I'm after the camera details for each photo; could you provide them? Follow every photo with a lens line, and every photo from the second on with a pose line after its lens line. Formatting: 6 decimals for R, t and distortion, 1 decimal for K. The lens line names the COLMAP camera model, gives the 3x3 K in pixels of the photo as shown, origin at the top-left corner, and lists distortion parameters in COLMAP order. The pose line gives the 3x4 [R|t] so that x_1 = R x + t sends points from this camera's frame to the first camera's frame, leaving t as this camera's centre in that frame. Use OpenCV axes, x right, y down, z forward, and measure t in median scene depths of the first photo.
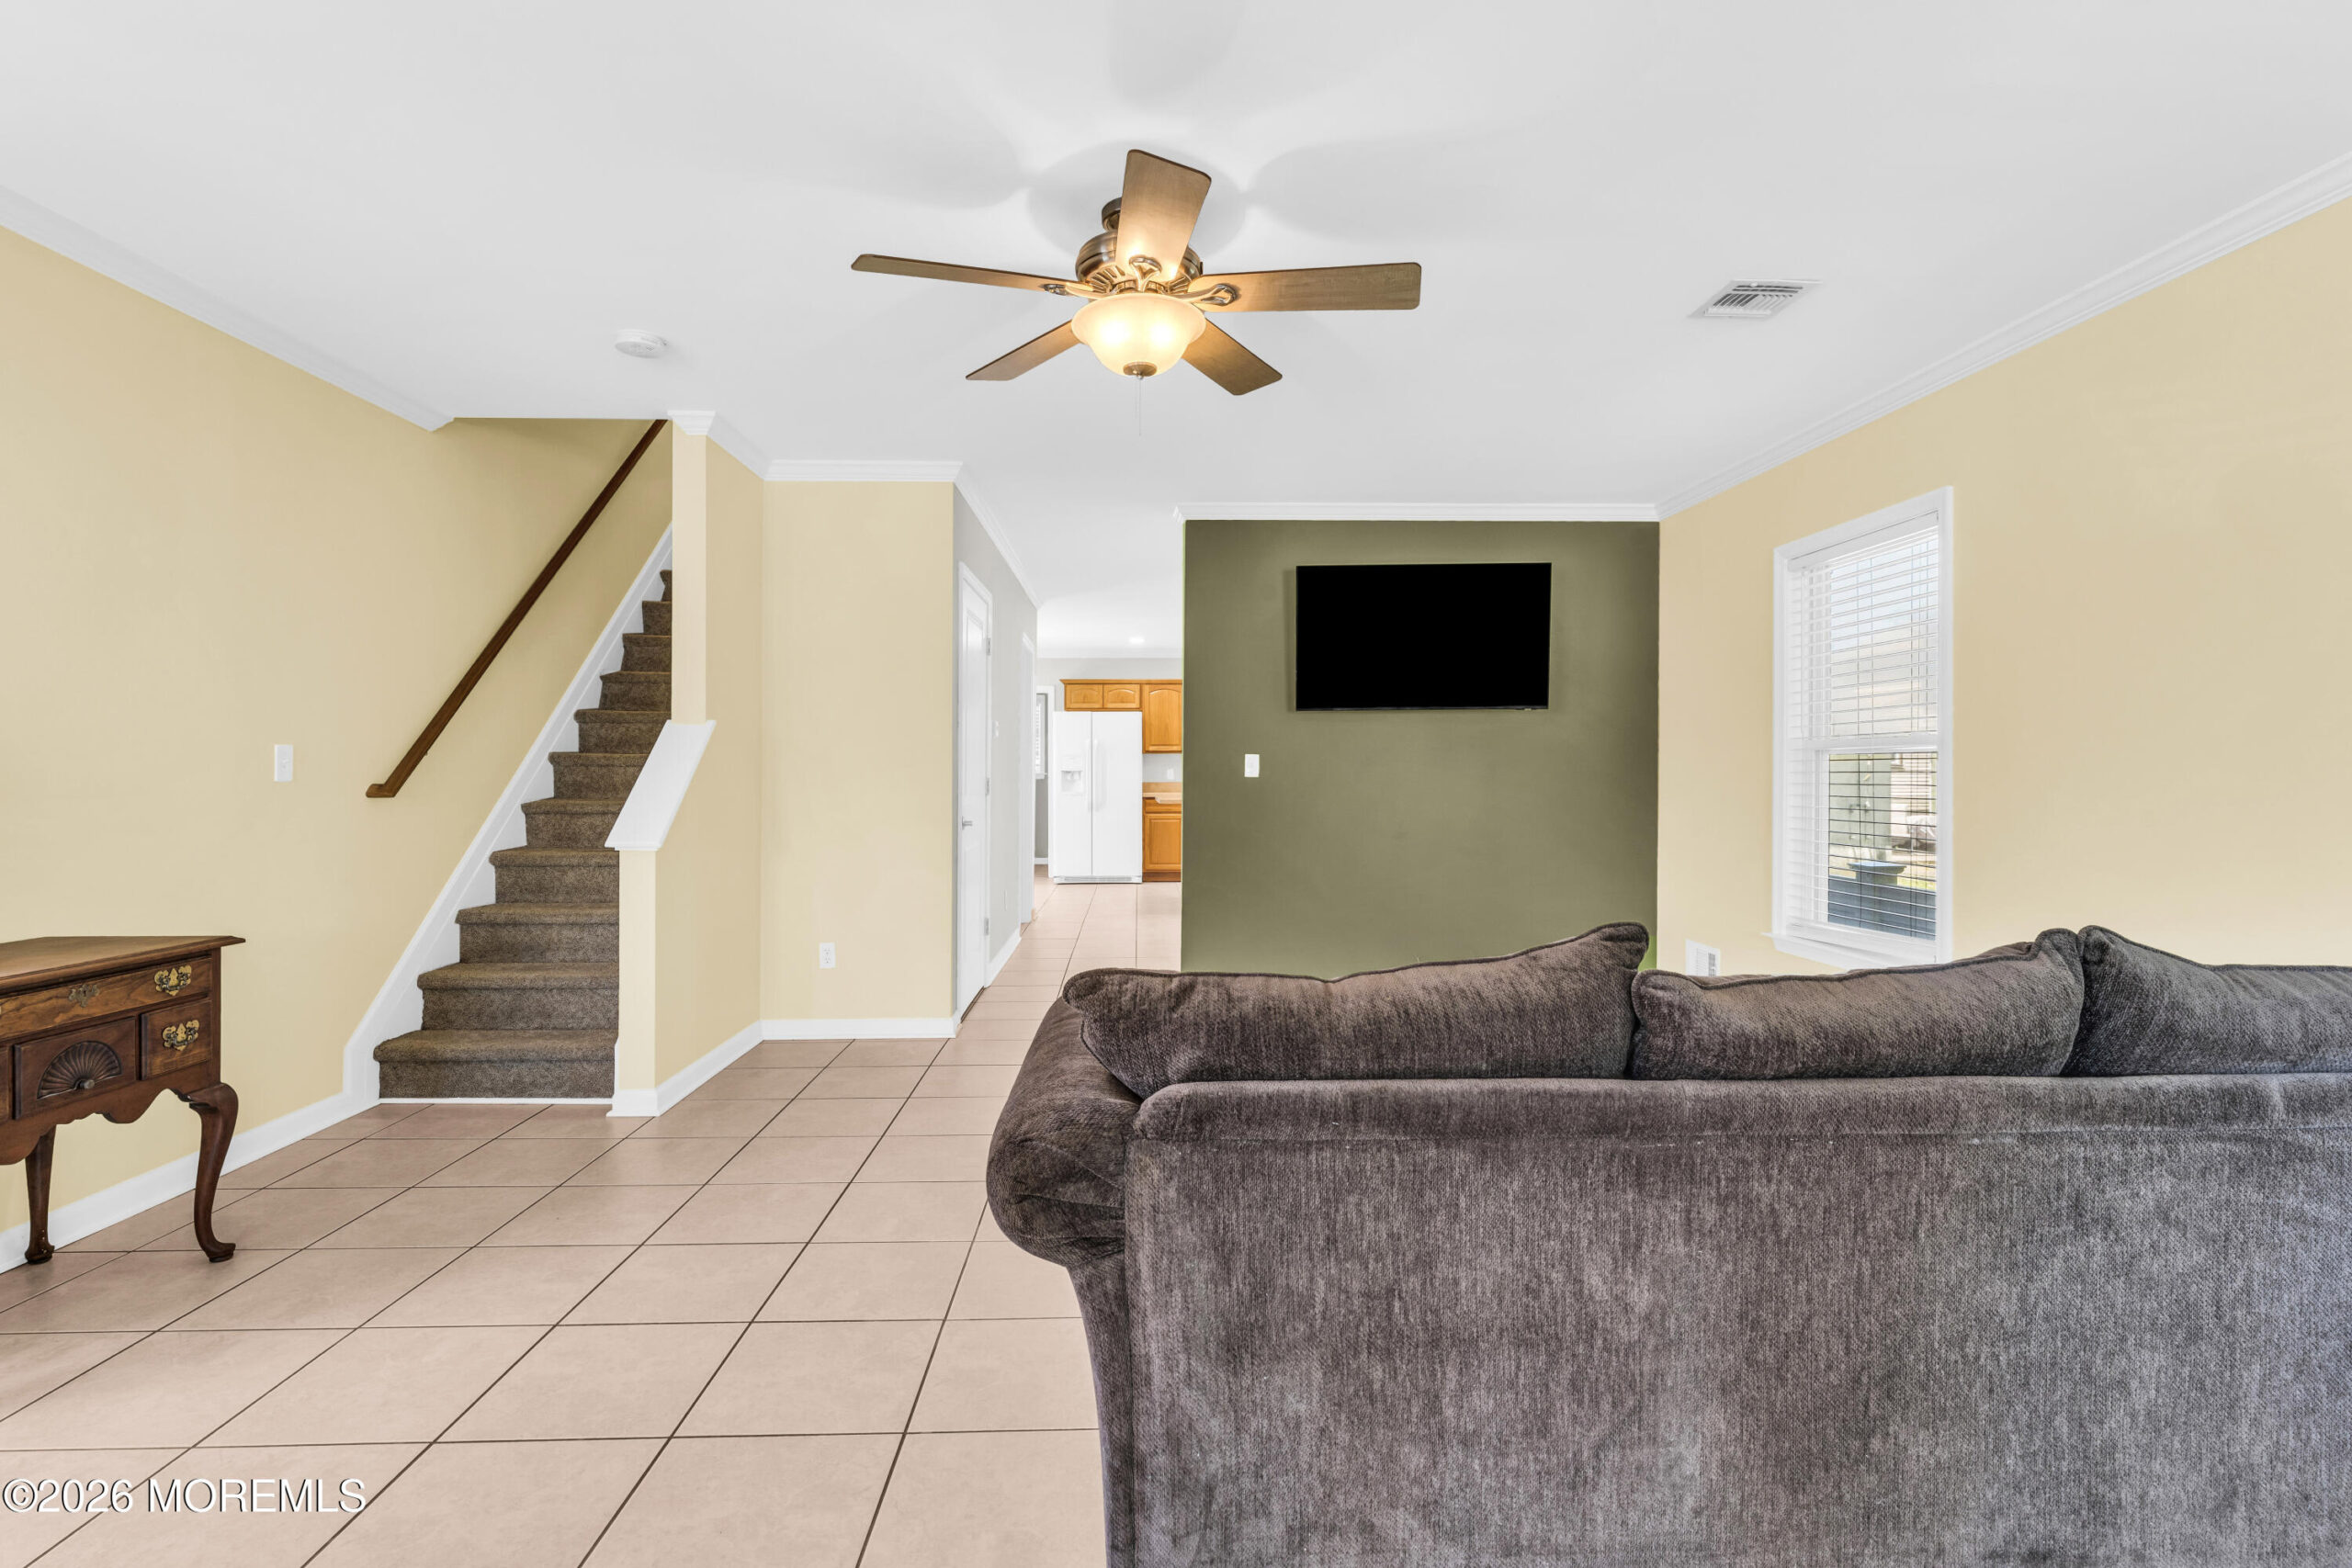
lens RADIAL K [[1097.0, 0, 1176.0], [0, 1097.0, 784.0], [0, 0, 1]] dist [-0.001551, -0.000043]
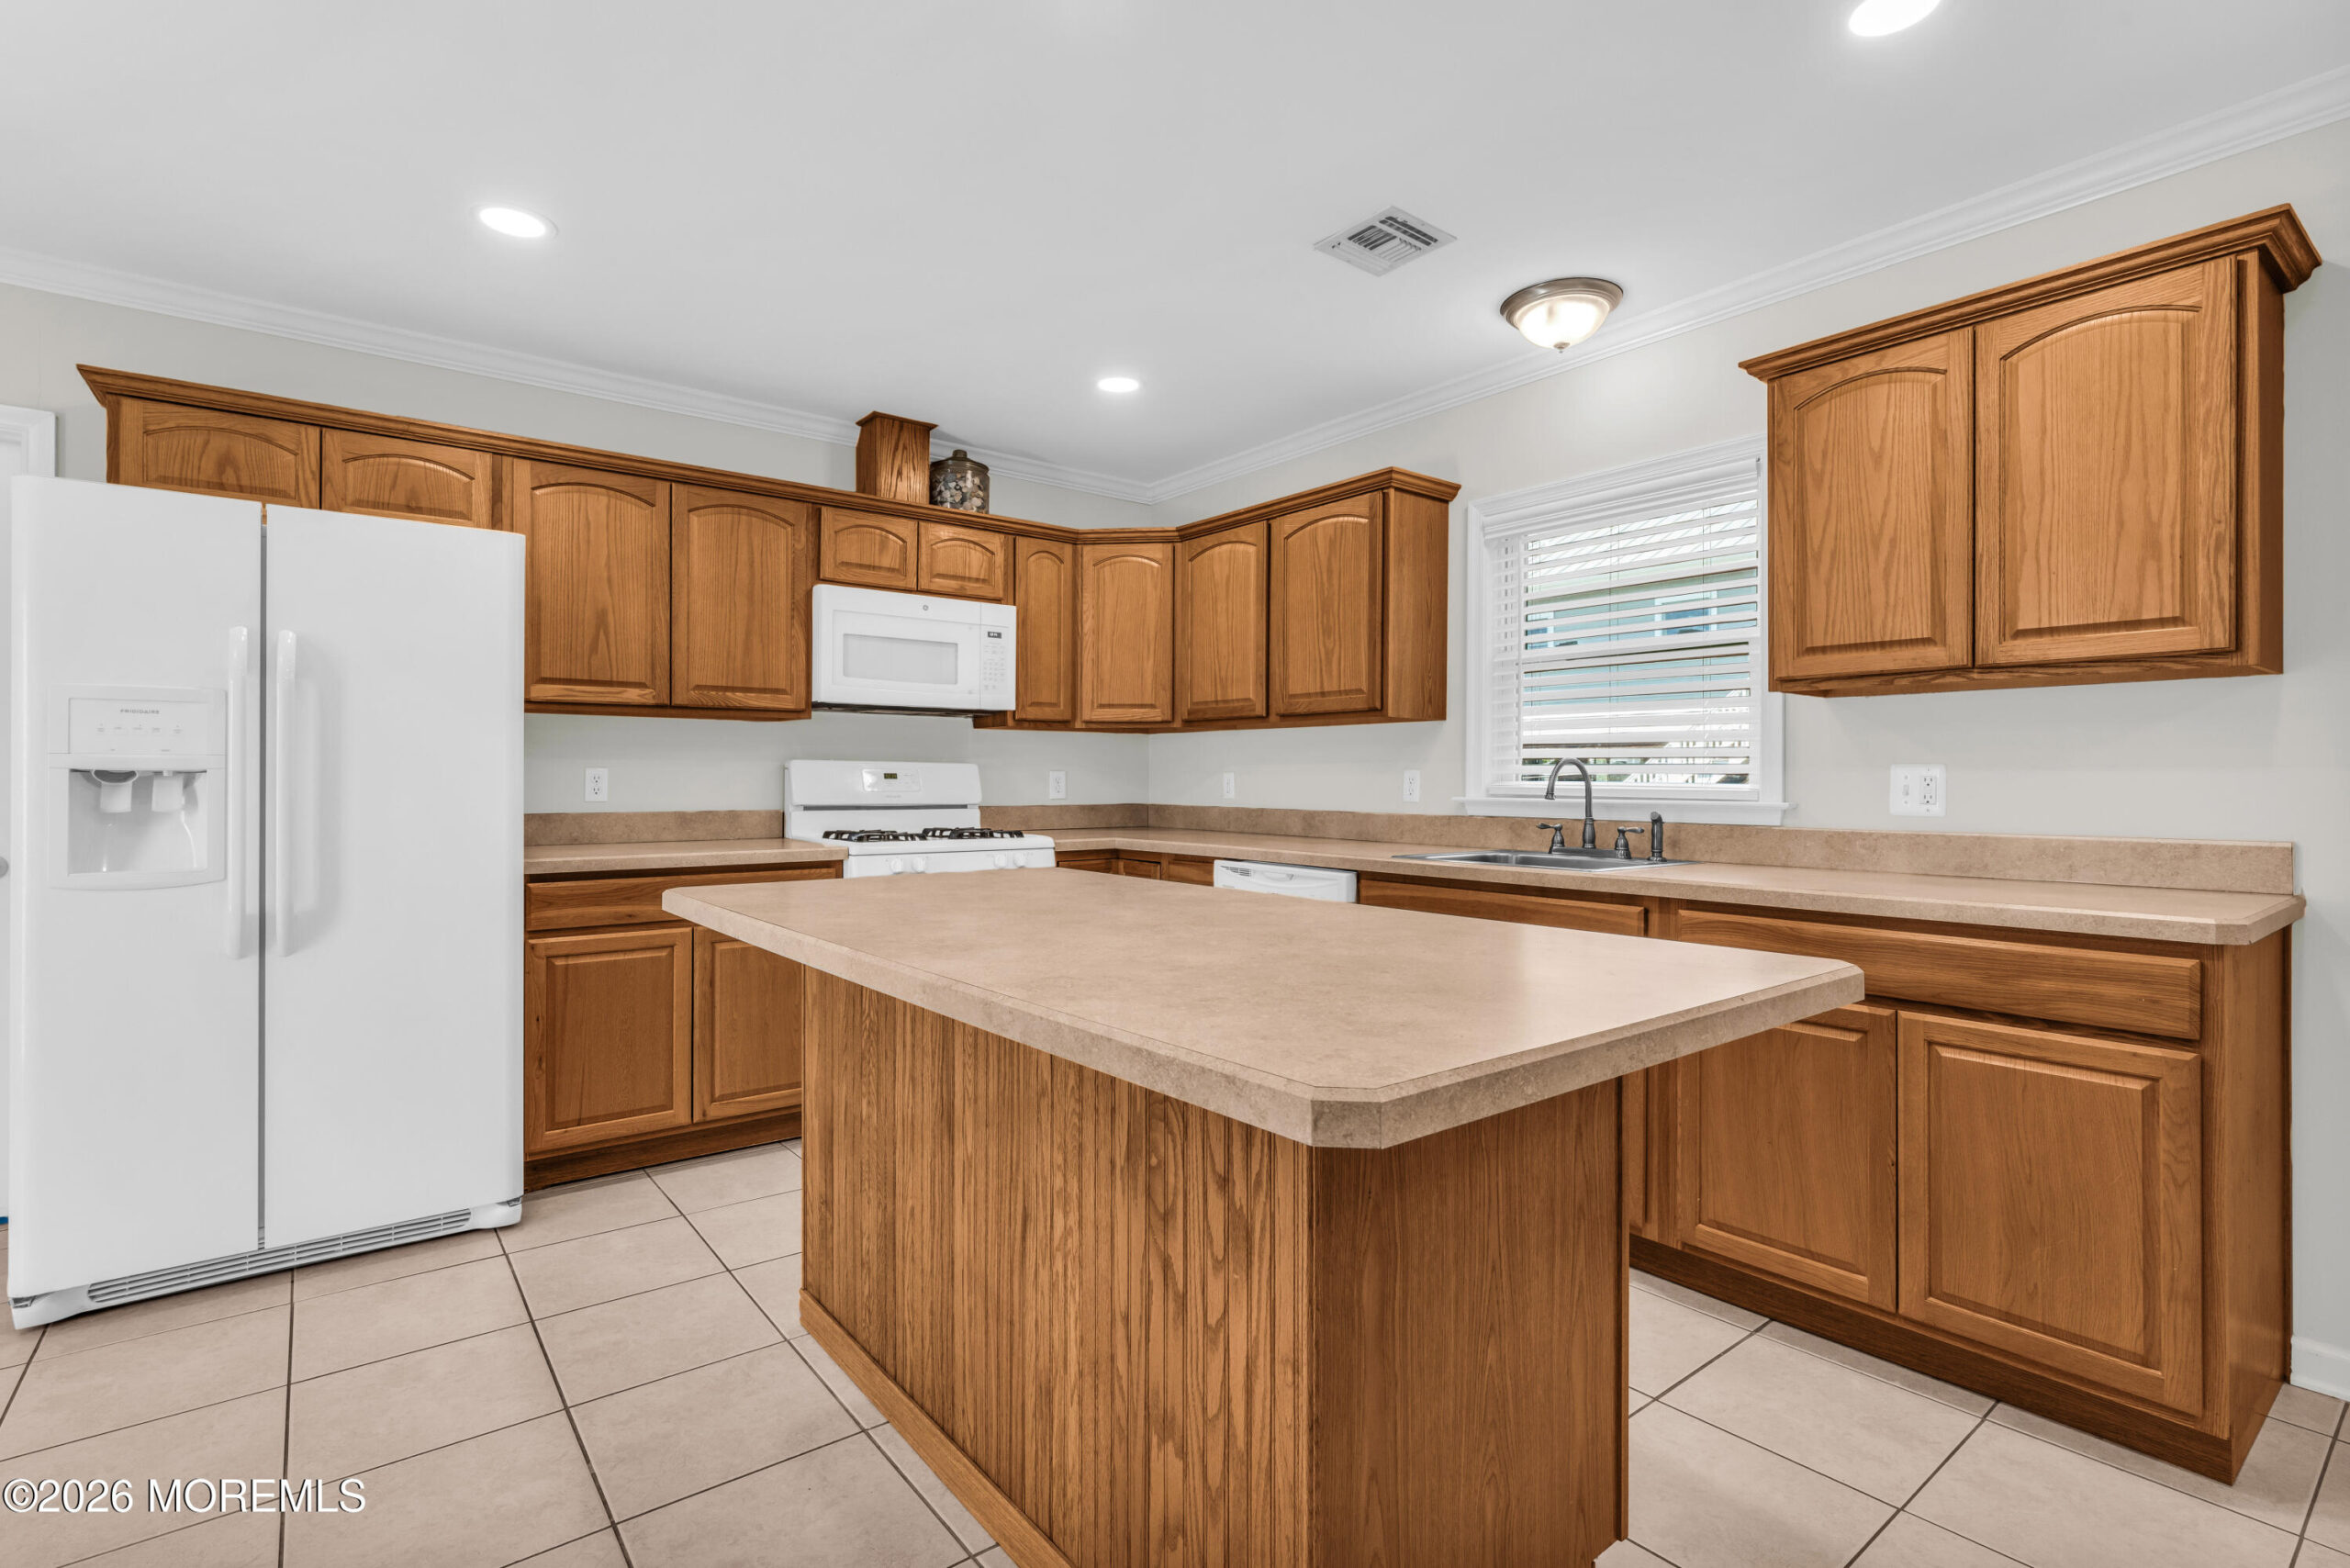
lens RADIAL K [[1096.2, 0, 1175.0], [0, 1096.2, 784.0], [0, 0, 1]] dist [-0.001551, -0.000043]
pose [[0.809388, 0.001206, 0.587272, -0.119608], [0.000528, 0.999996, -0.002781, -0.018021], [-0.587273, 0.002561, 0.809385, 1.482511]]
